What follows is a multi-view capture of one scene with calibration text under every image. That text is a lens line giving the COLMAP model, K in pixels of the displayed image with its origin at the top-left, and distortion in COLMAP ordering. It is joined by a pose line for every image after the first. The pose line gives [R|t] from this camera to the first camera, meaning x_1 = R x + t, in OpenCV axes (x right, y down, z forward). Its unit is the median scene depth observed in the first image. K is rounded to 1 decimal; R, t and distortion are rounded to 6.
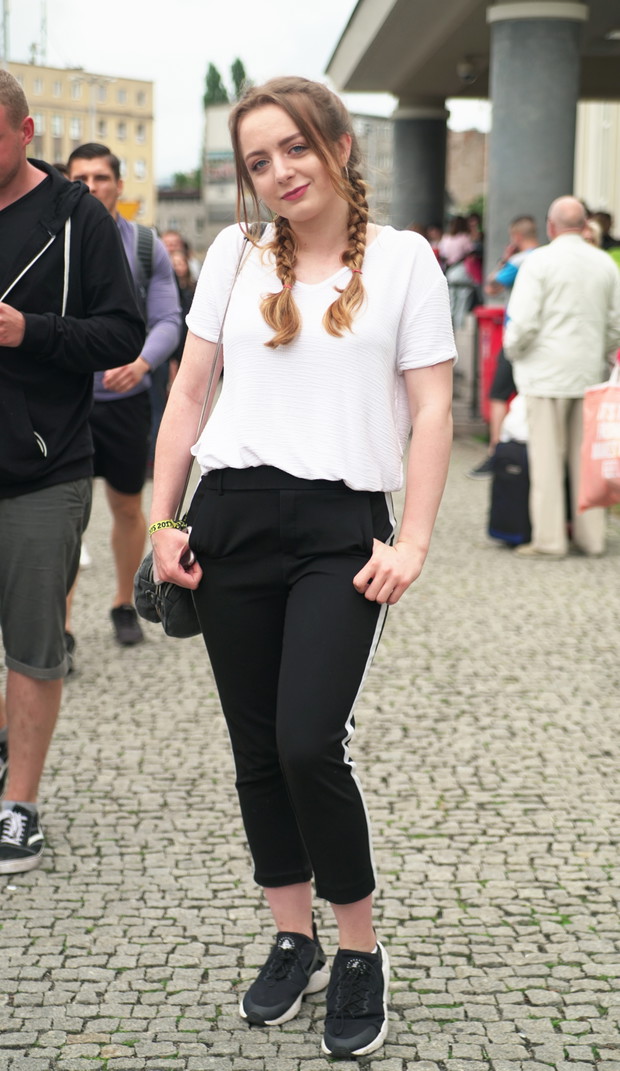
lens RADIAL K [[1803.0, 0, 276.4], [0, 1803.0, 530.5], [0, 0, 1]] dist [0.142136, 0.000000]
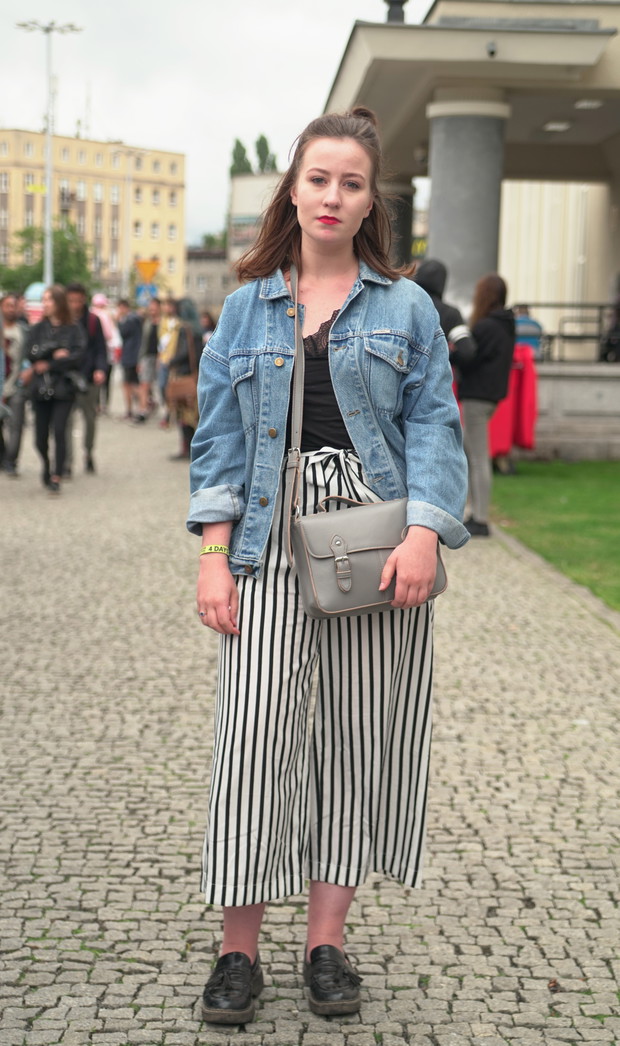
lens RADIAL K [[1814.5, 0, 310.8], [0, 1814.5, 519.6], [0, 0, 1]] dist [0.123112, 0.000000]
pose [[0.999486, 0.016423, -0.027550, 0.174477], [-0.017440, 0.999160, -0.037087, 0.068855], [0.026918, 0.037548, 0.998932, -0.422650]]
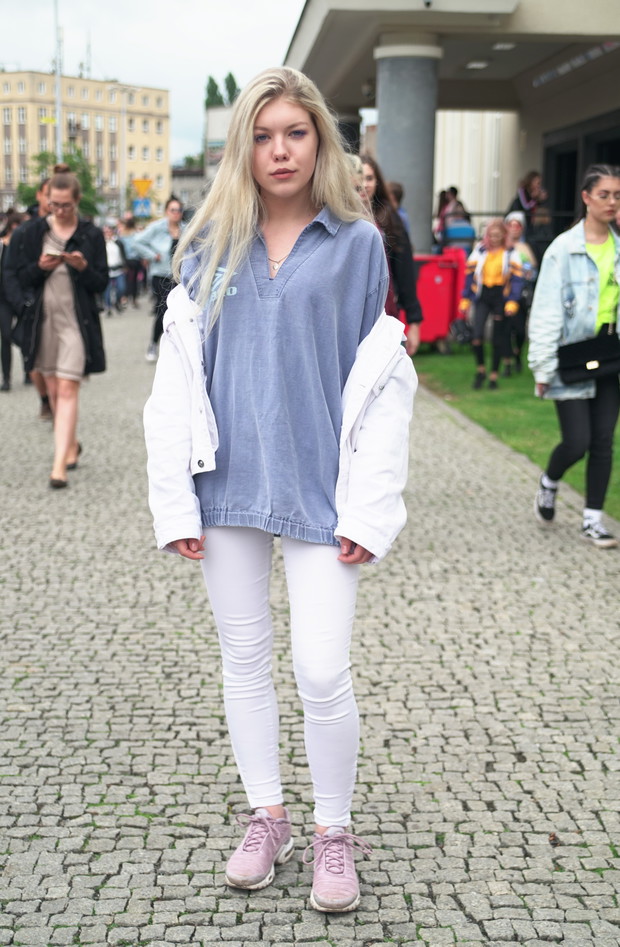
lens RADIAL K [[1393.9, 0, 306.3], [0, 1393.9, 490.7], [0, 0, 1]] dist [0.048214, 0.000000]
pose [[0.999995, -0.001423, 0.002827, 0.132192], [0.001293, 0.998951, 0.045782, 0.030663], [-0.002889, -0.045778, 0.998947, -0.287223]]
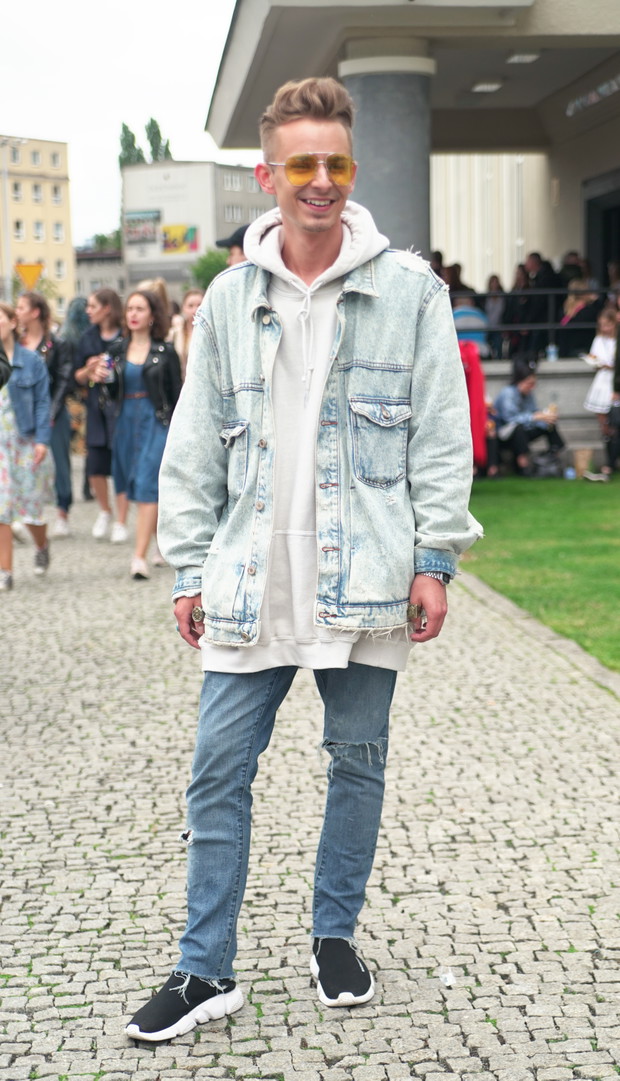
lens RADIAL K [[1819.8, 0, 368.9], [0, 1819.8, 600.0], [0, 0, 1]] dist [0.142136, 0.000000]
pose [[0.998303, -0.038475, 0.043711, 0.173618], [0.038297, 0.999254, 0.004920, 0.019361], [-0.043868, -0.003238, 0.999032, -0.061965]]
